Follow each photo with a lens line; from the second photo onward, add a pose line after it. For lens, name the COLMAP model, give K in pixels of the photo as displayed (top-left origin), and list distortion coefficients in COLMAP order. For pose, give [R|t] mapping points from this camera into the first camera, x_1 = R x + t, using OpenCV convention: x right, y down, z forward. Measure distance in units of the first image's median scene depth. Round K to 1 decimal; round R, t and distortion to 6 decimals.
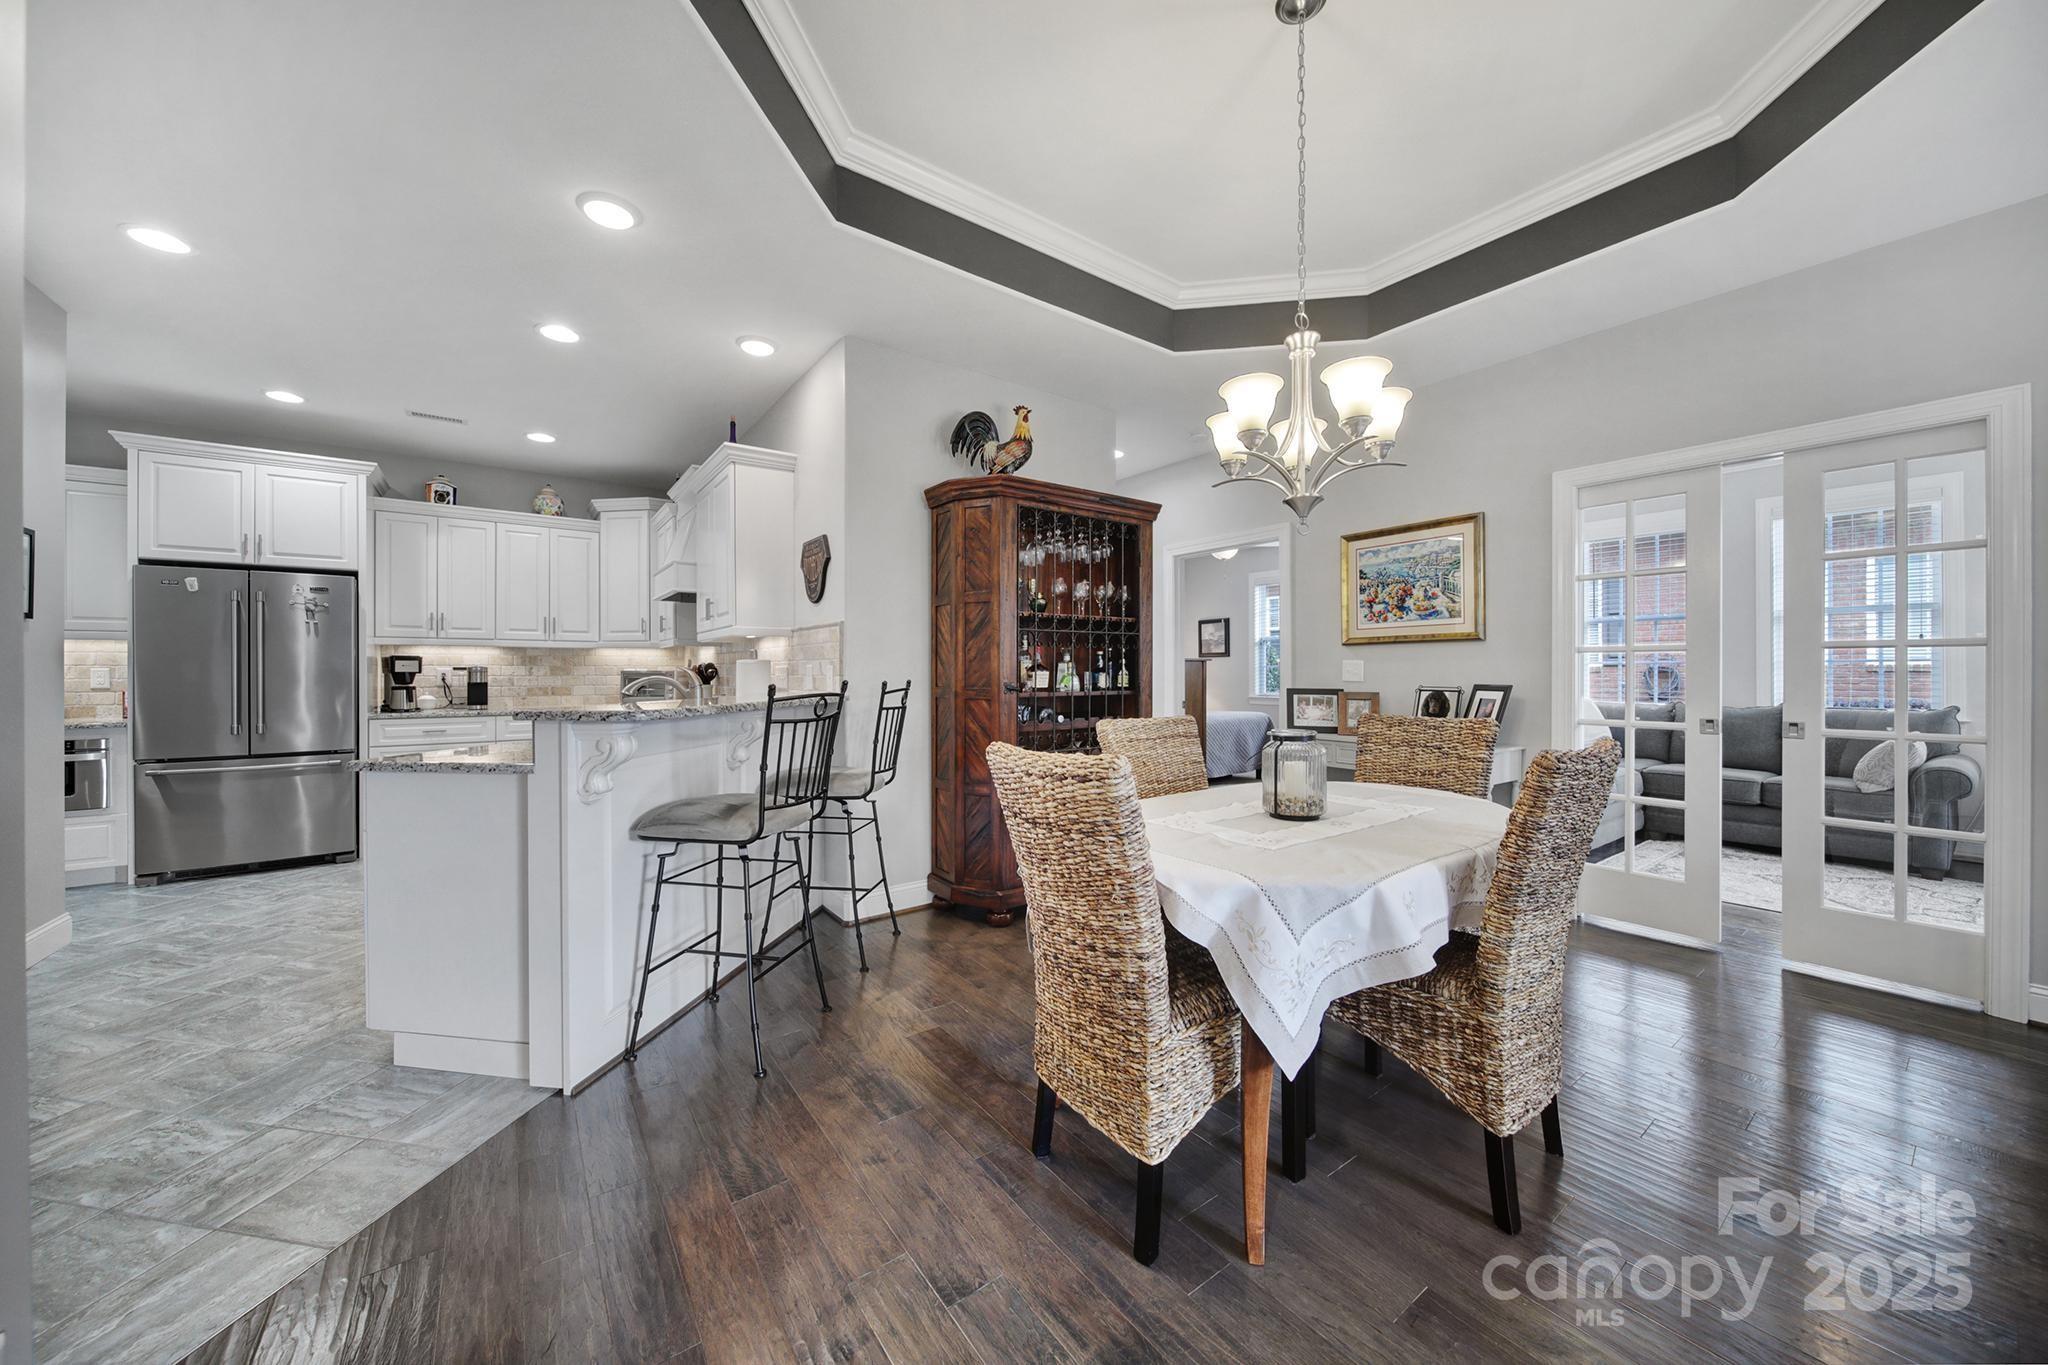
lens RADIAL K [[718.1, 0, 1040.3], [0, 718.1, 677.4], [0, 0, 1]] dist [0.000088, -0.002105]
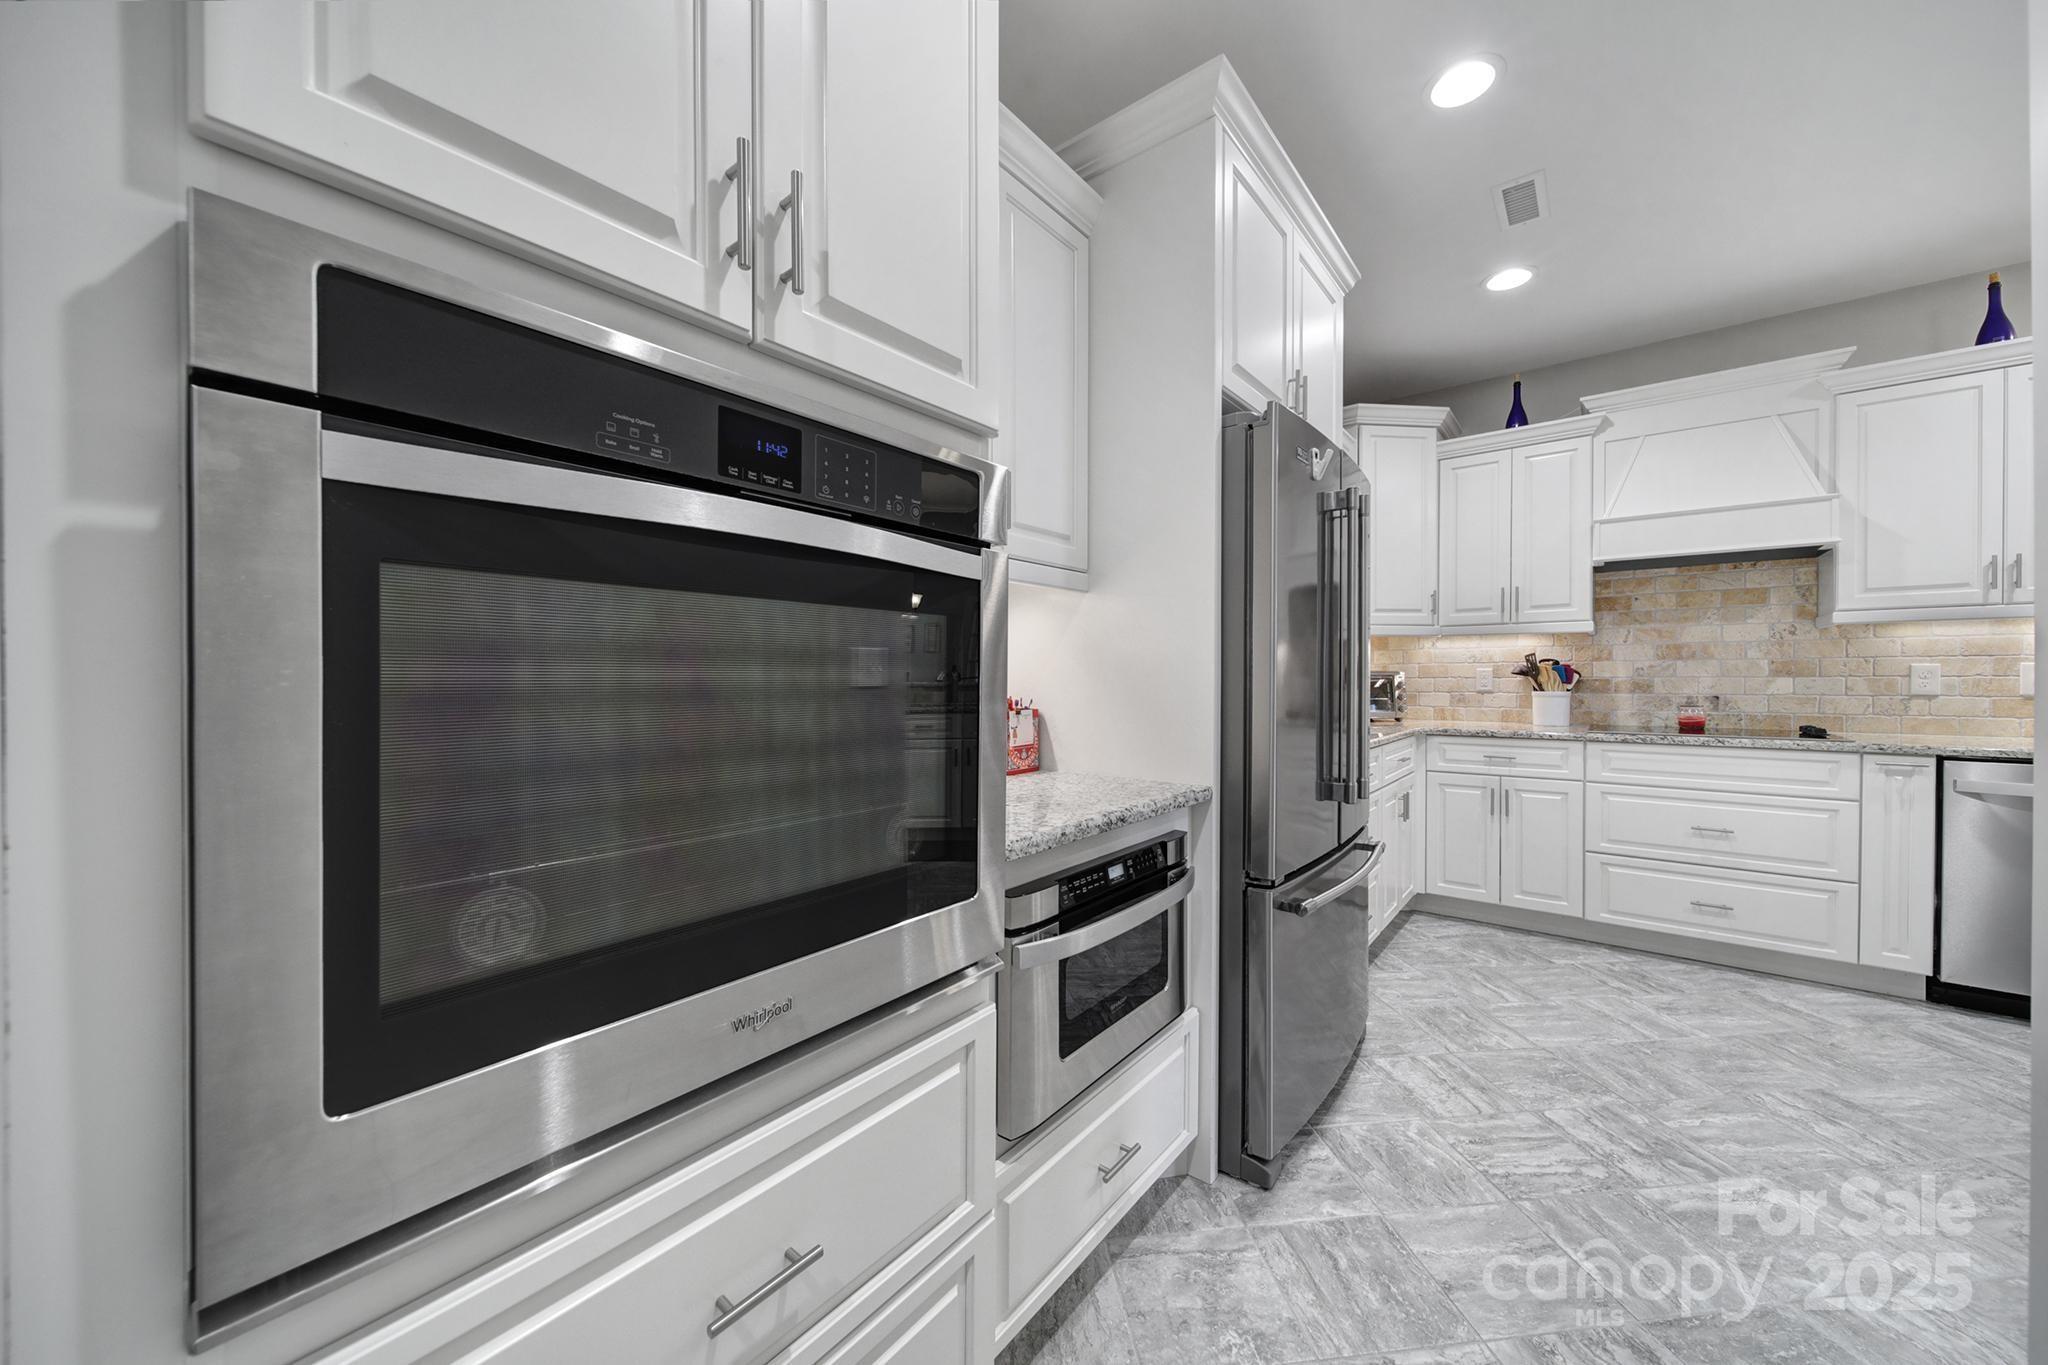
lens RADIAL K [[718.1, 0, 1041.6], [0, 718.1, 684.3], [0, 0, 1]] dist [0.000088, -0.002105]
pose [[0.966031, -0.001374, 0.258424, -1.244320], [0.001543, 0.999999, -0.000453, 0.003230], [-0.258423, 0.000836, 0.966031, 0.528148]]
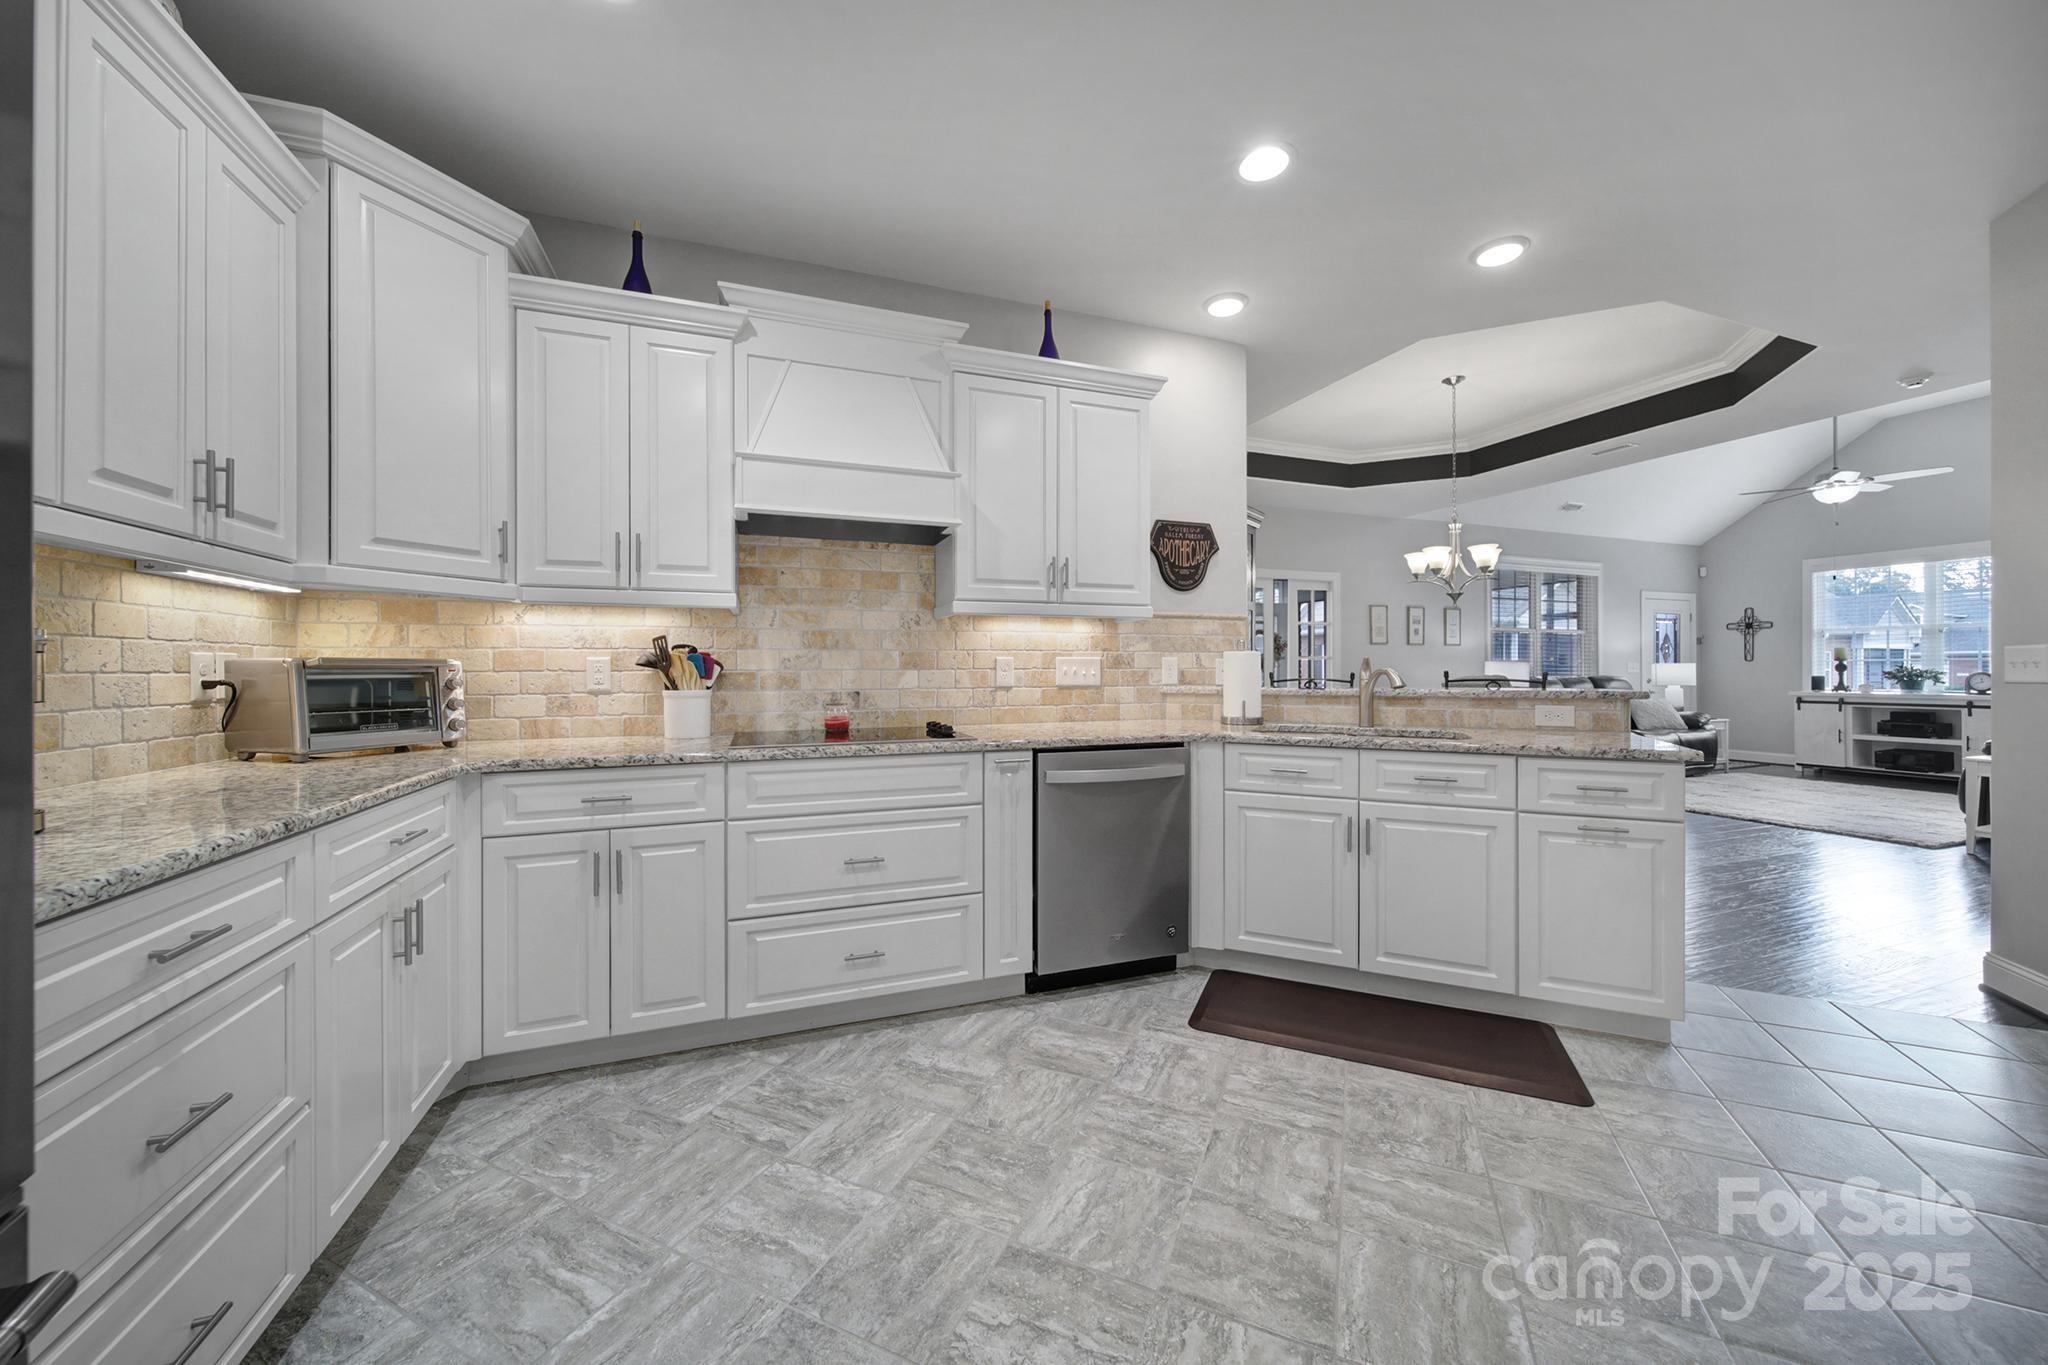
lens RADIAL K [[718.1, 0, 1017.2], [0, 718.1, 673.0], [0, 0, 1]] dist [0.000088, -0.002105]
pose [[0.287330, -0.000768, 0.957831, -0.977024], [0.010406, 0.999943, -0.002320, 0.002398], [-0.957775, 0.010634, 0.287322, 0.725870]]
